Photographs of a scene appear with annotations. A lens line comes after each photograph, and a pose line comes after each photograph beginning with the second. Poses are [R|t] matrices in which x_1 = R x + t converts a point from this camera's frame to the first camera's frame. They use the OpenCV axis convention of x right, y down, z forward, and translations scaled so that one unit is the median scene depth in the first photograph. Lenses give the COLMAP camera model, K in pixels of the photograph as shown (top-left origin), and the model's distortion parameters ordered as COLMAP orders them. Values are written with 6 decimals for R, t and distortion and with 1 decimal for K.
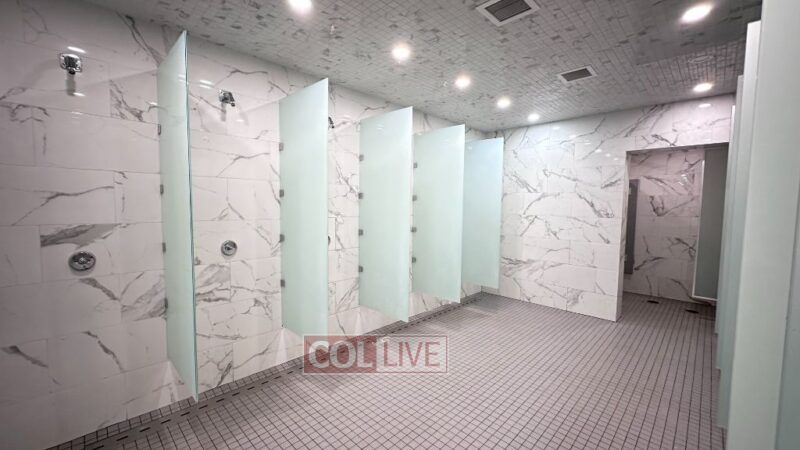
lens RADIAL K [[322.1, 0, 397.5], [0, 322.1, 225.9], [0, 0, 1]] dist [-0.000194, 0.000323]
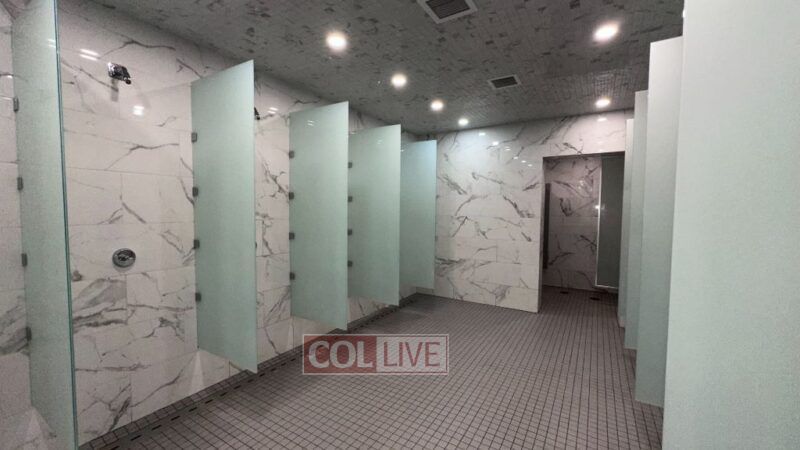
lens RADIAL K [[322.1, 0, 398.9], [0, 322.1, 225.8], [0, 0, 1]] dist [-0.000194, 0.000323]
pose [[0.975526, -0.015395, 0.219343, -0.019464], [0.018065, 0.999785, -0.010174, 0.006582], [-0.219139, 0.013888, 0.975595, 0.043665]]
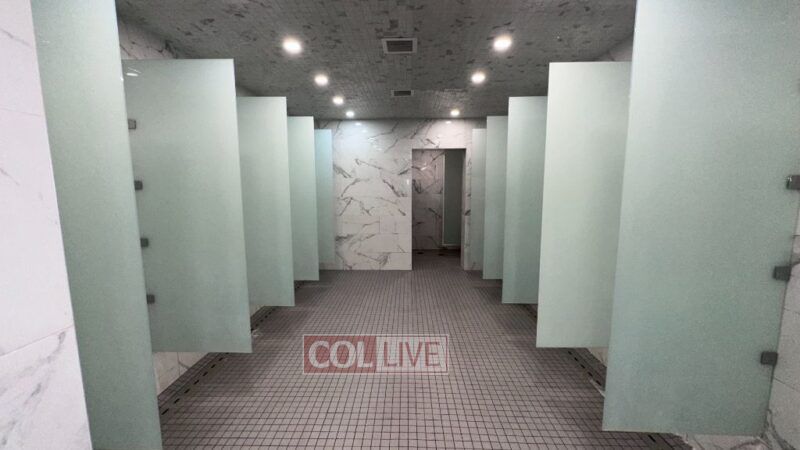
lens RADIAL K [[322.1, 0, 400.7], [0, 322.1, 224.5], [0, 0, 1]] dist [-0.000194, 0.000323]
pose [[0.729238, -0.101761, 0.676652, -0.375987], [0.062938, 0.994663, 0.081757, -0.026461], [-0.681360, -0.017033, 0.731750, 0.001940]]
